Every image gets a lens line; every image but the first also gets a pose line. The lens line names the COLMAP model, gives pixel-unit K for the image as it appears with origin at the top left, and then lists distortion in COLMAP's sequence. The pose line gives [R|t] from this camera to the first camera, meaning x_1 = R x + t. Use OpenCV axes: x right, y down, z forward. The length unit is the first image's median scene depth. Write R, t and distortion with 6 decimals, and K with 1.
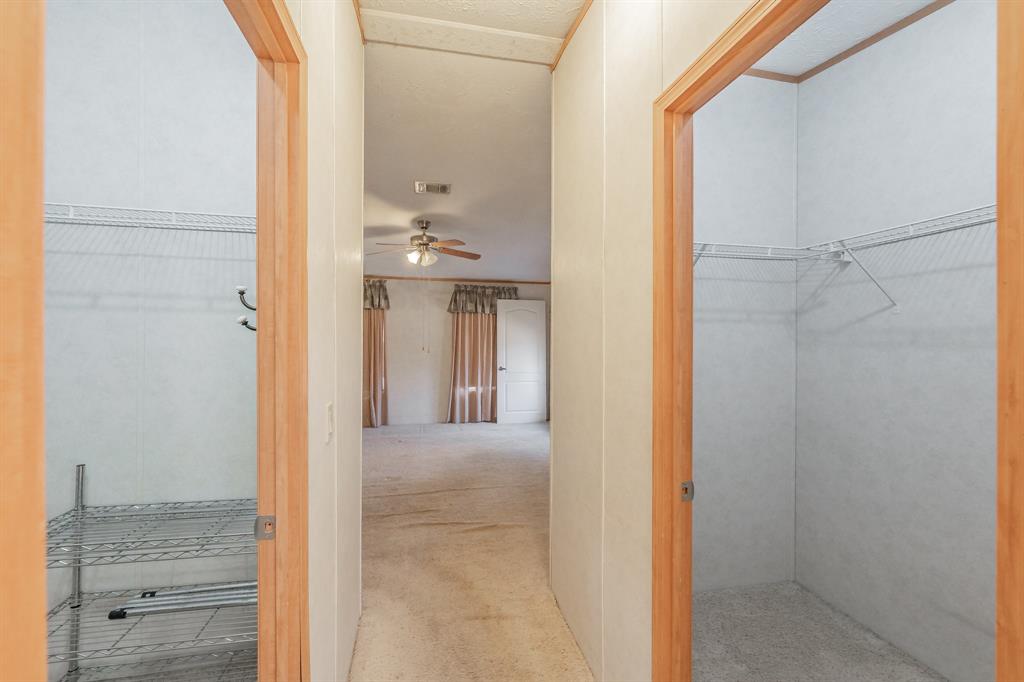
lens RADIAL K [[425.1, 0, 512.0], [0, 425.1, 341.0], [0, 0, 1]] dist [0.000066, 0.000007]
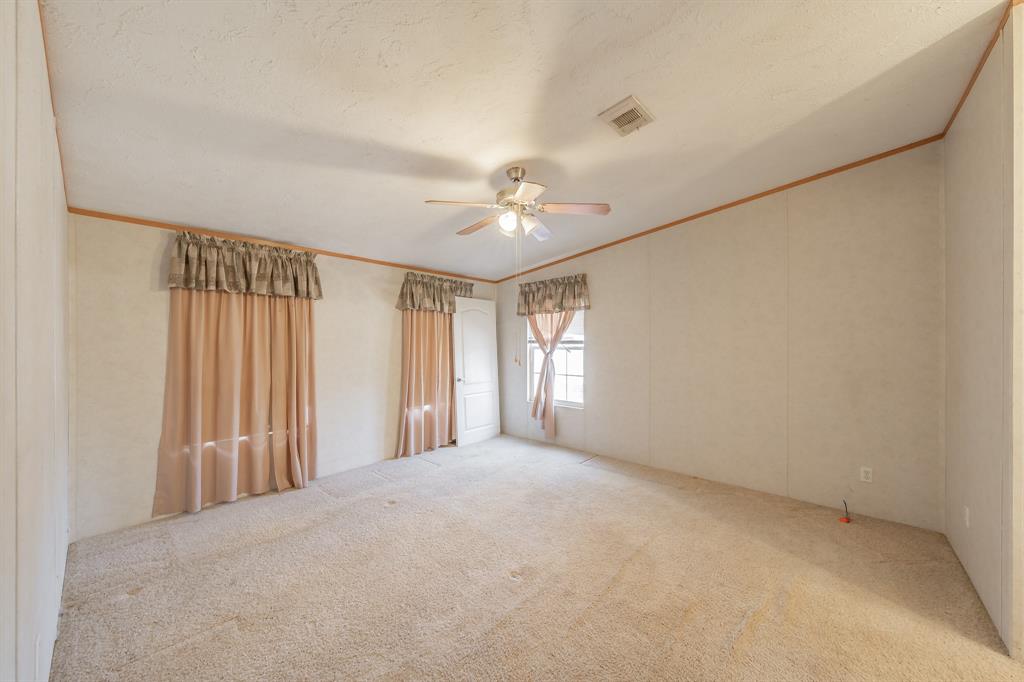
lens RADIAL K [[368.4, 0, 515.1], [0, 368.4, 342.2], [0, 0, 1]] dist [-0.001220, -0.000066]
pose [[0.802242, -0.006896, 0.596959, -0.371747], [0.012206, 0.999914, -0.004852, -0.003195], [-0.596874, 0.011179, 0.802257, 0.358297]]
